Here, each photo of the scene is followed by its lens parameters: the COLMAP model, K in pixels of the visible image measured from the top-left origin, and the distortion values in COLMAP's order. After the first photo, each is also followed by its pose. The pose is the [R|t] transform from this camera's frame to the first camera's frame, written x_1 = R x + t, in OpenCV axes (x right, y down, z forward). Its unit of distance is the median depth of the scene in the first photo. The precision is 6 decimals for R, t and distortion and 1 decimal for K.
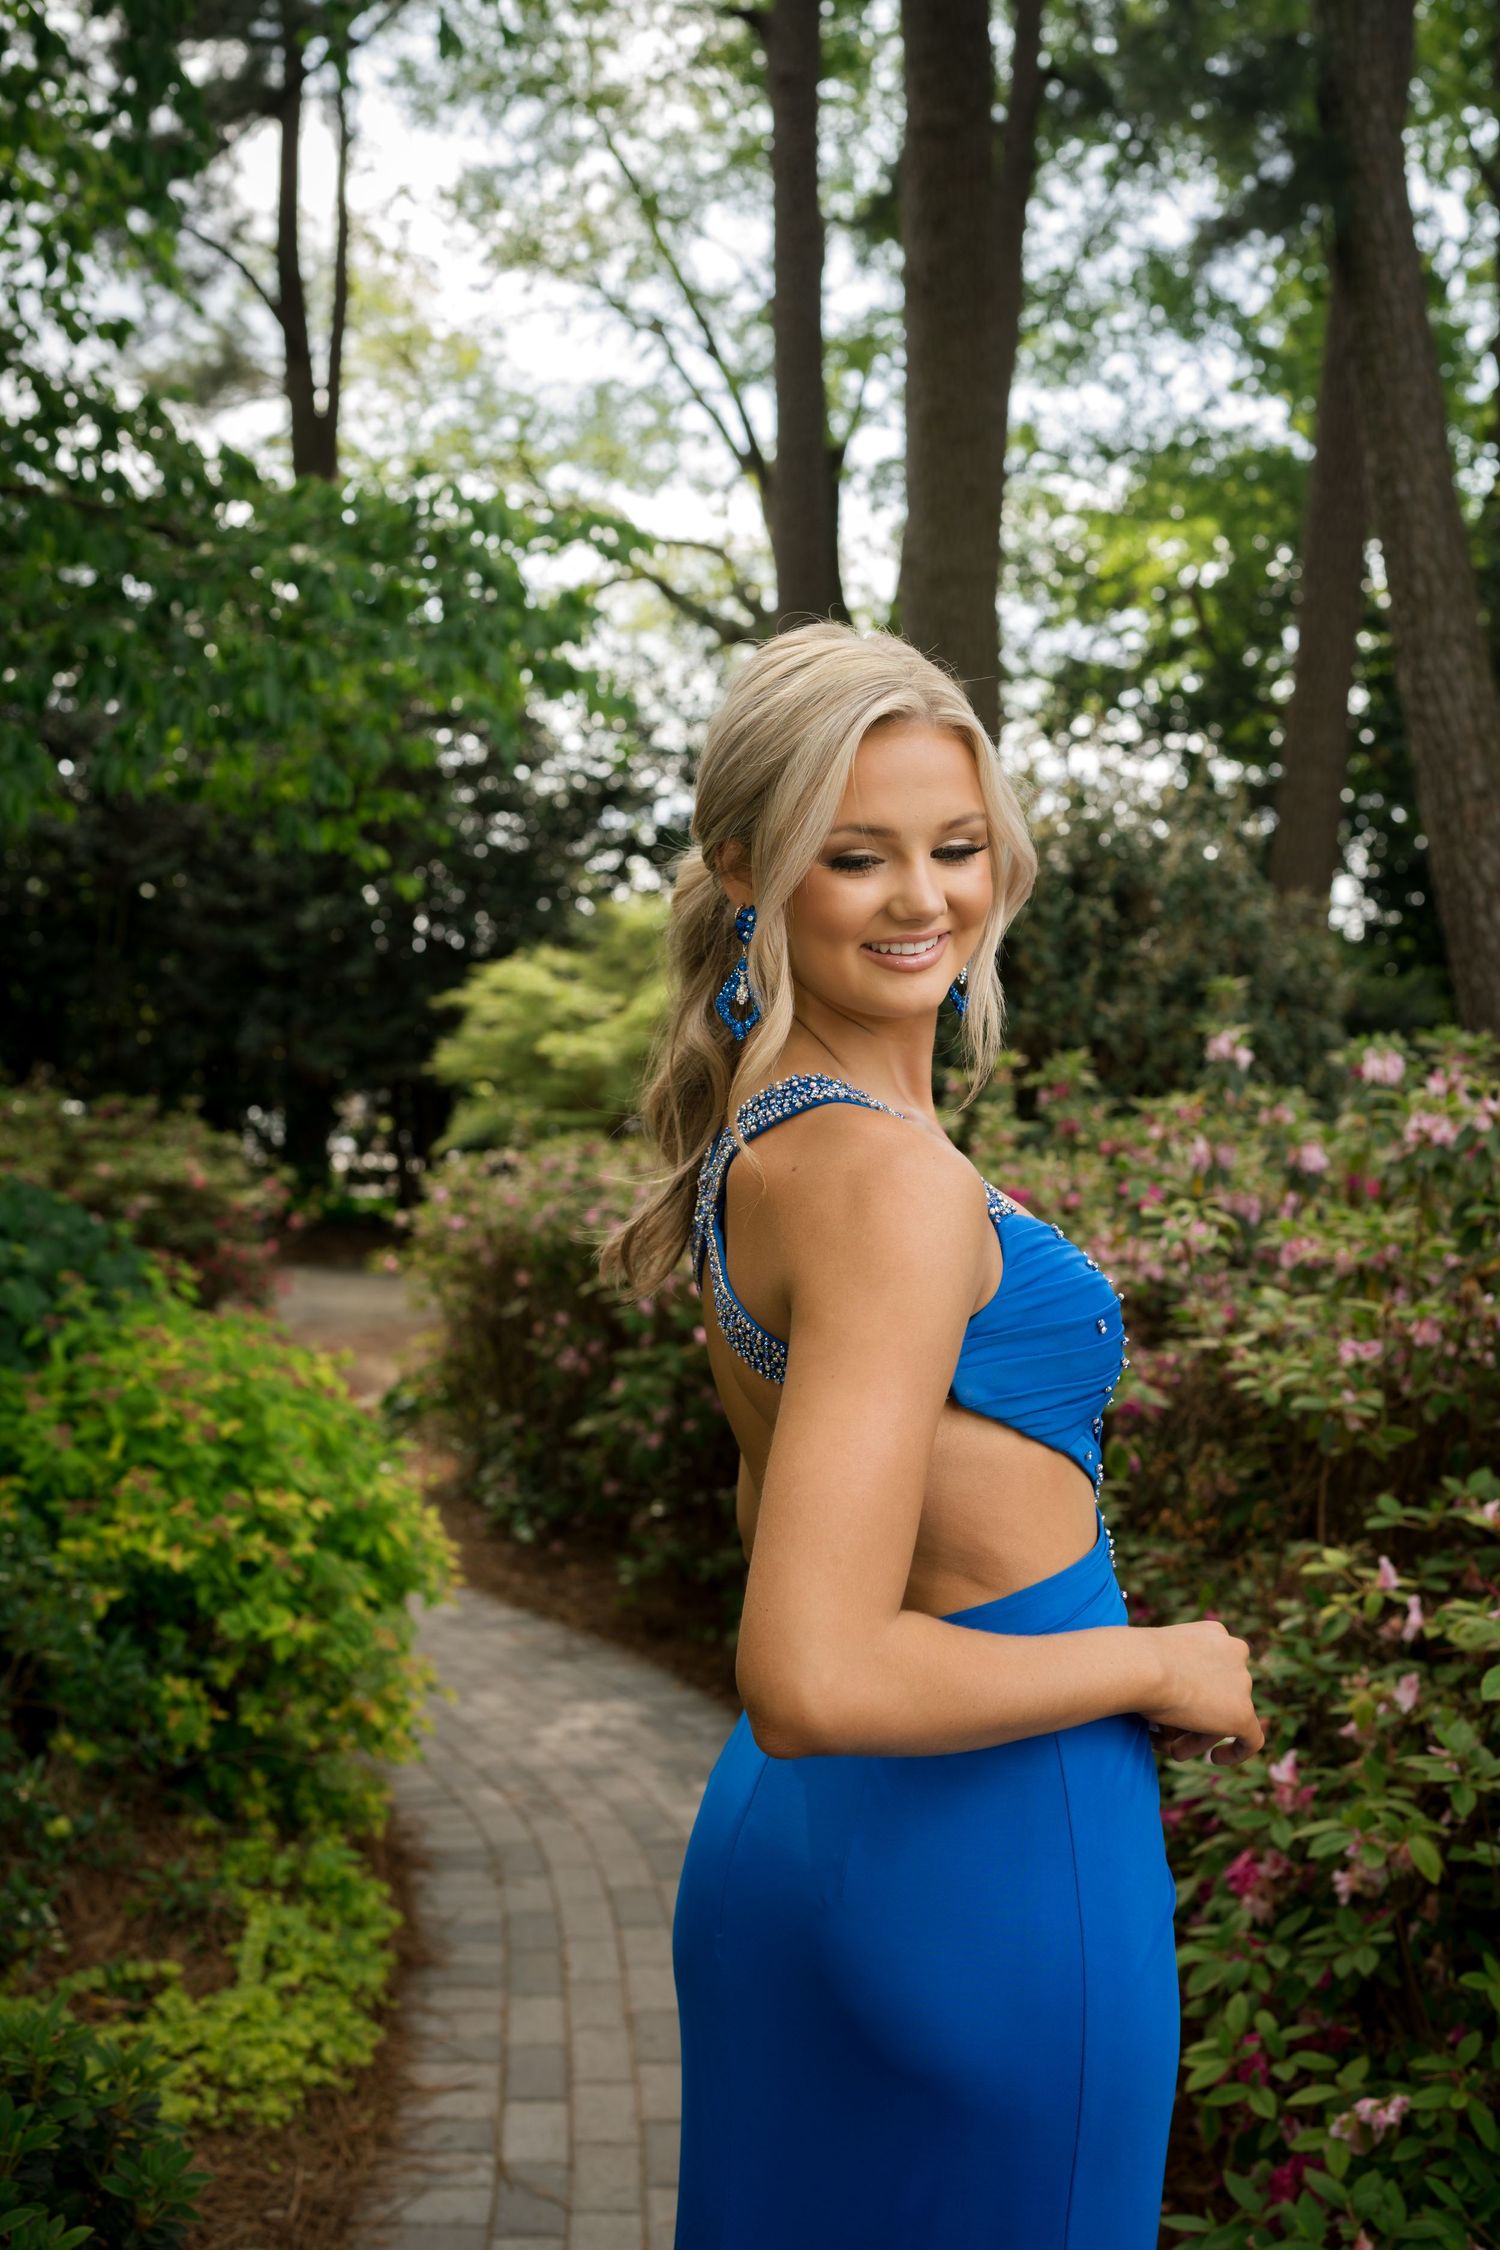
lens RADIAL K [[2208.2, 0, 745.8], [0, 2208.2, 1123.7], [0, 0, 1]] dist [-0.000848, 0.013304]
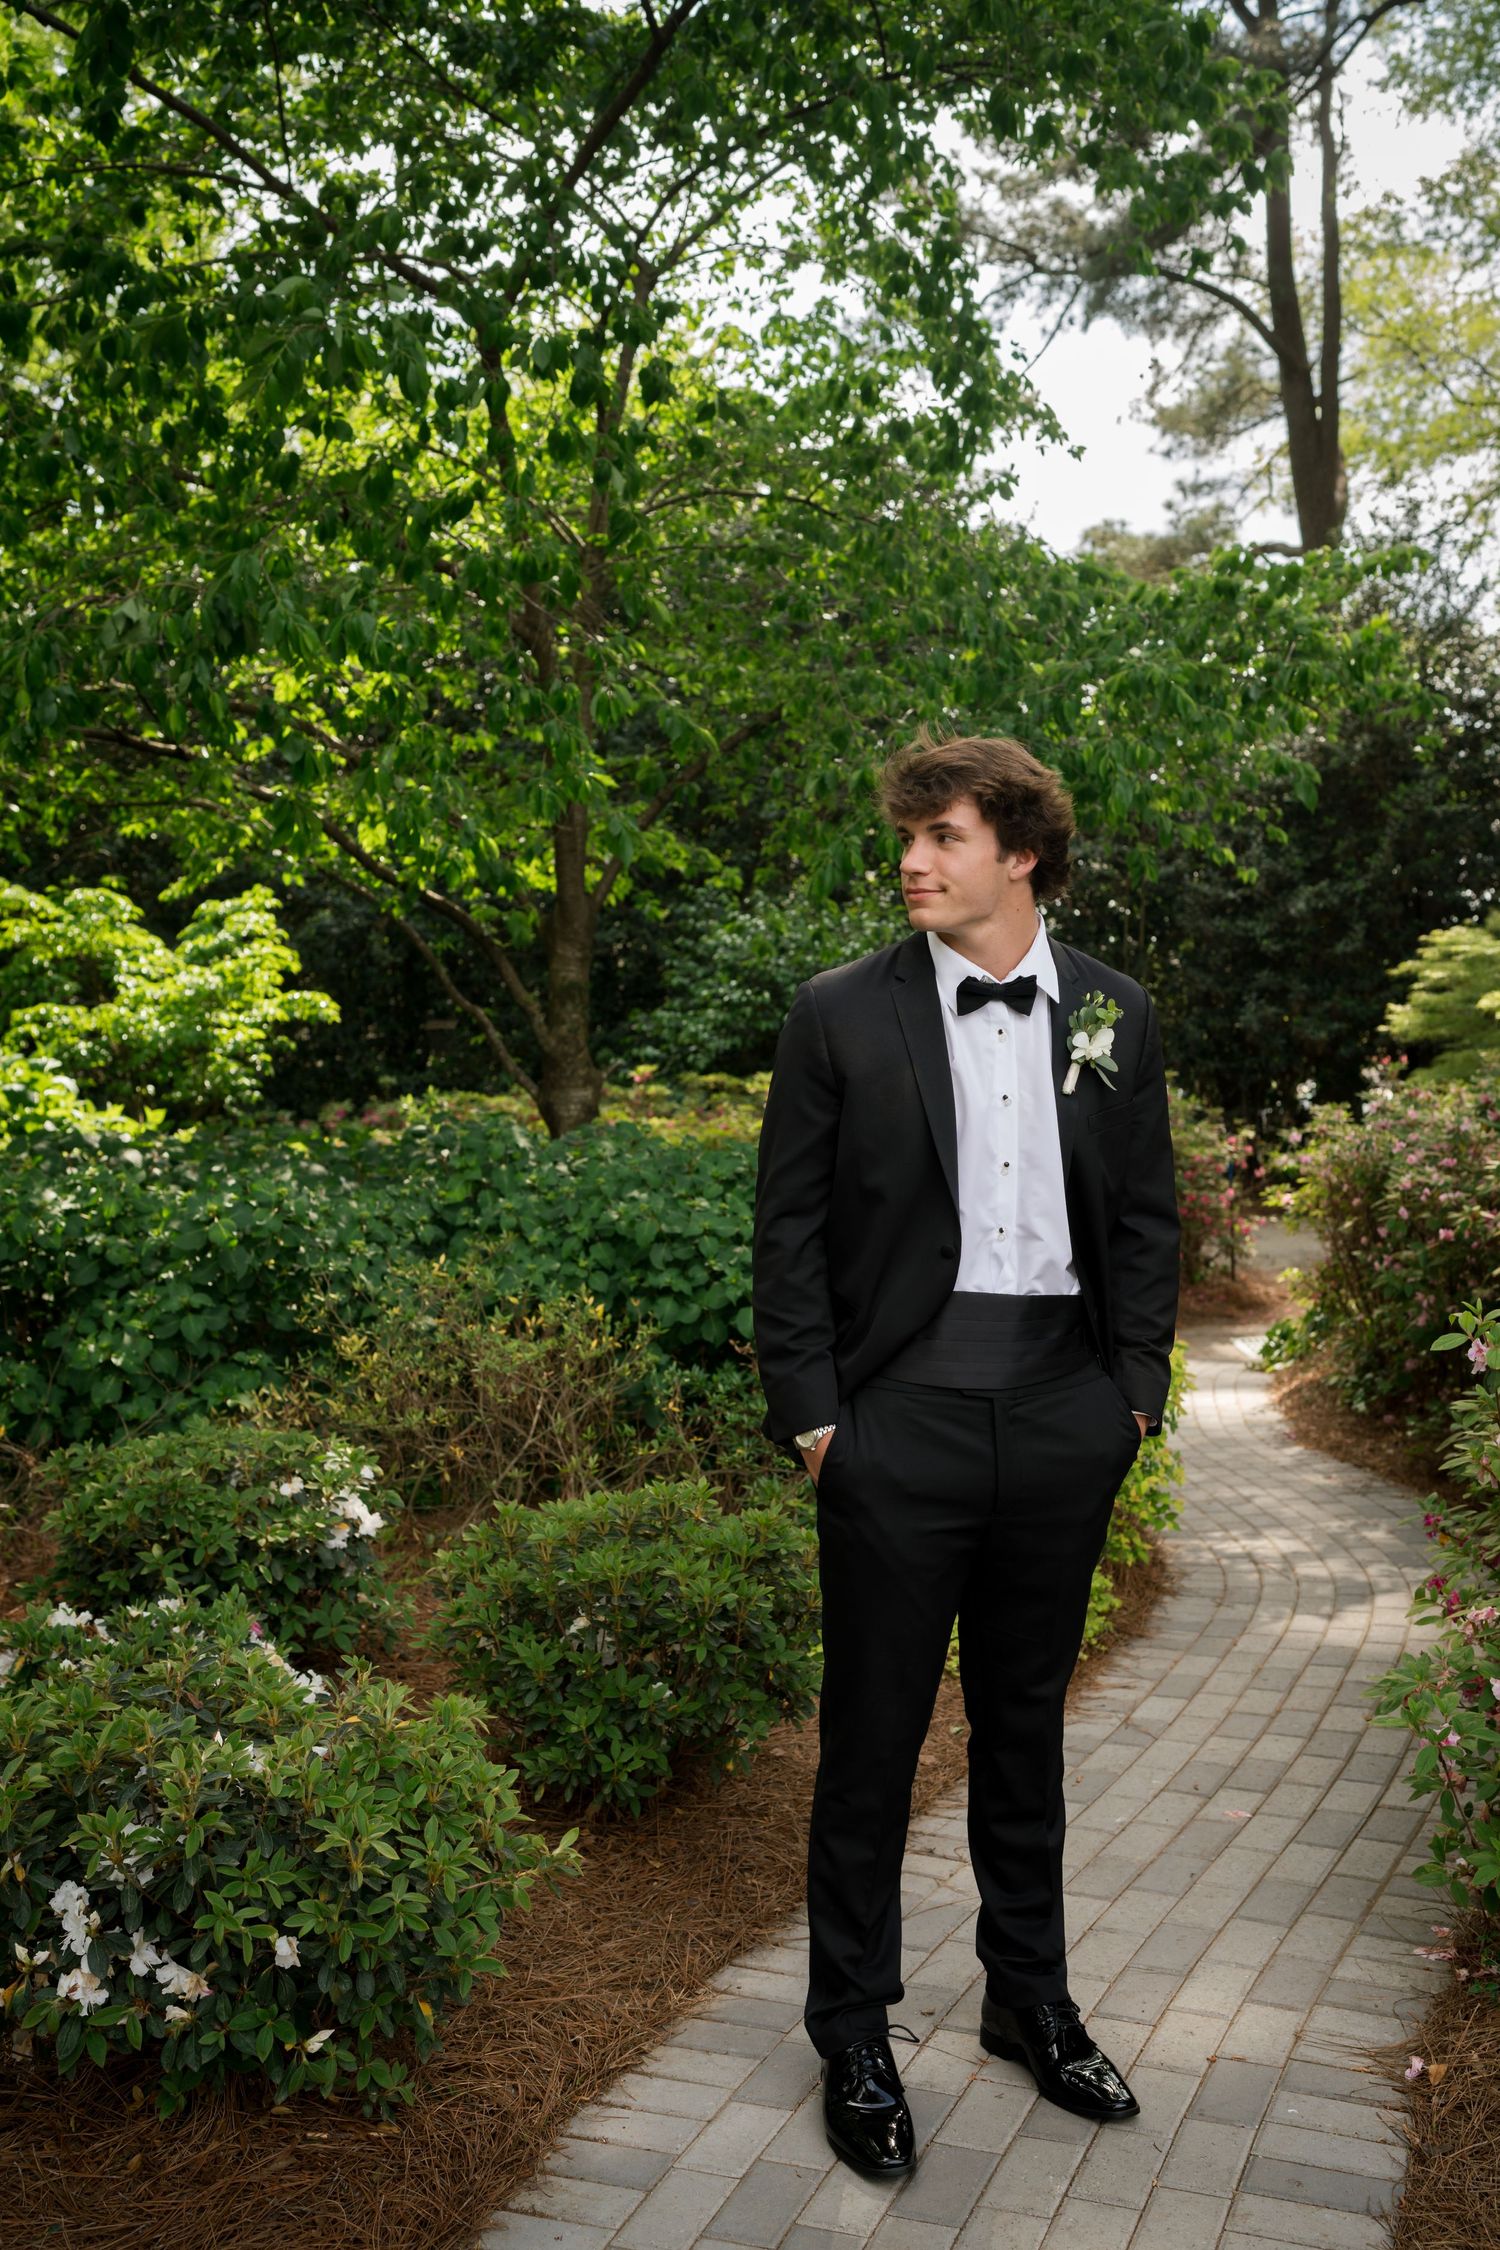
lens RADIAL K [[2175.2, 0, 747.2], [0, 2175.2, 1120.0], [0, 0, 1]] dist [0.003776, 0.006807]
pose [[0.877879, -0.047959, -0.476474, 0.052051], [0.052576, 0.998610, -0.003646, 0.003470], [0.475987, -0.021851, 0.879181, -0.063402]]
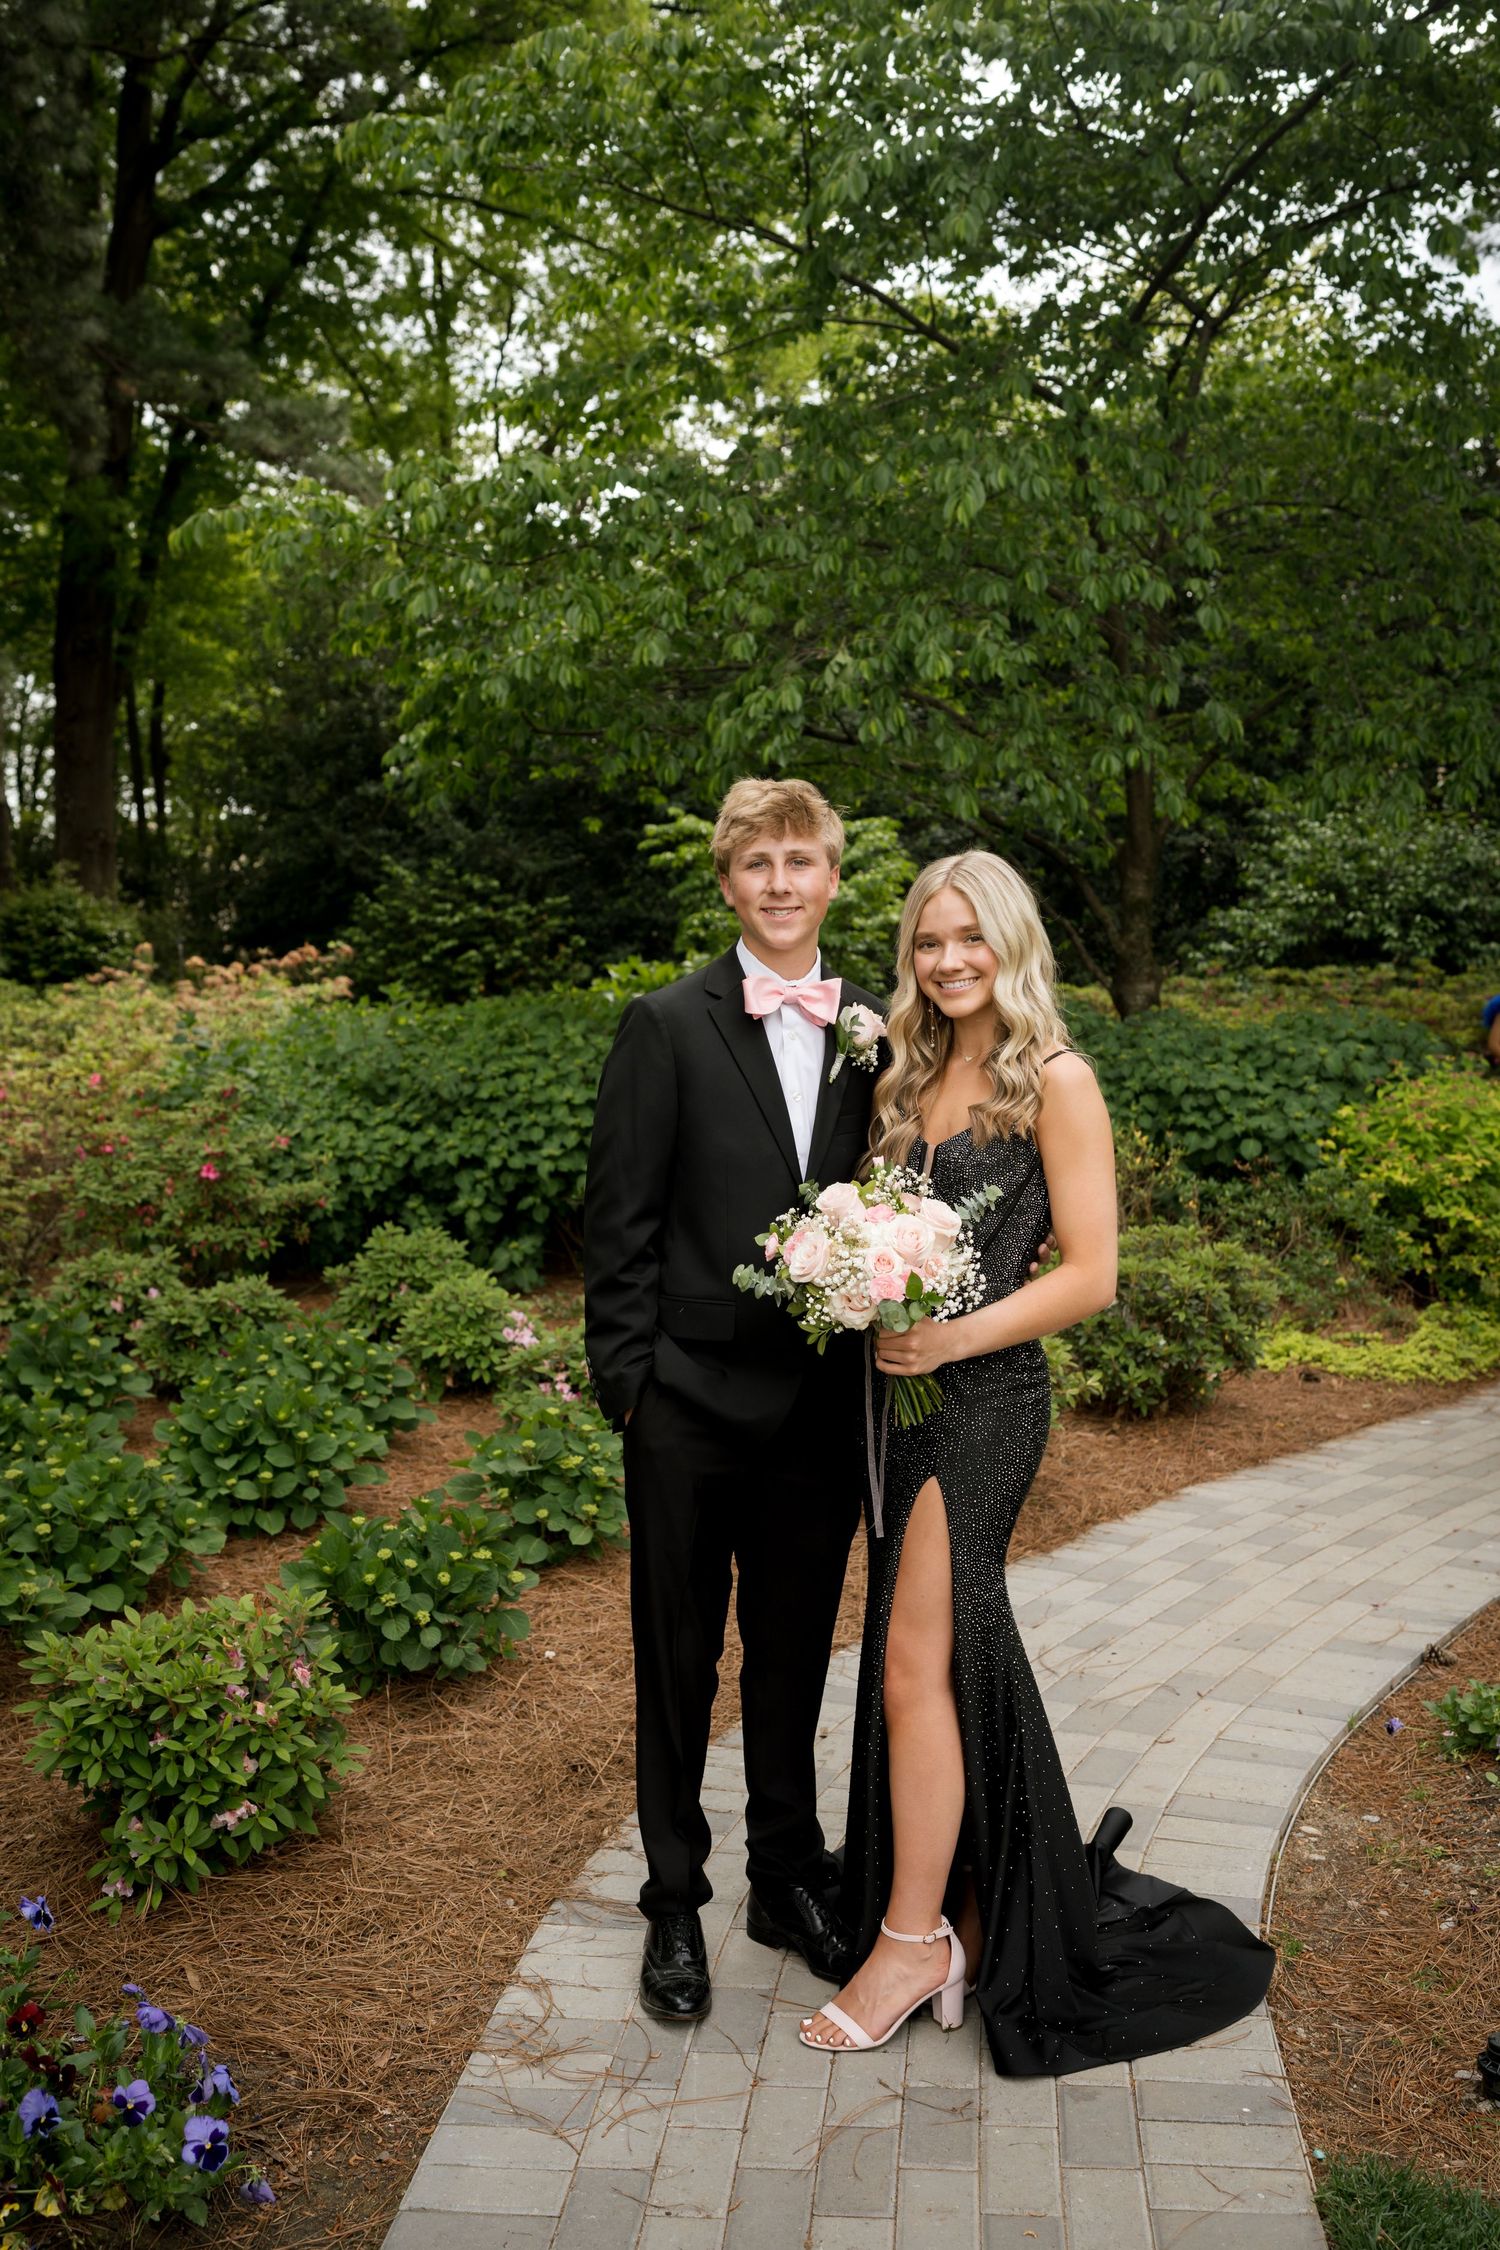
lens RADIAL K [[2208.2, 0, 745.8], [0, 2208.2, 1123.7], [0, 0, 1]] dist [-0.000848, 0.013304]
pose [[0.718361, -0.008433, -0.695620, 0.121341], [0.045651, 0.998343, 0.035041, 0.005062], [0.694171, -0.056928, 0.717555, -0.156551]]
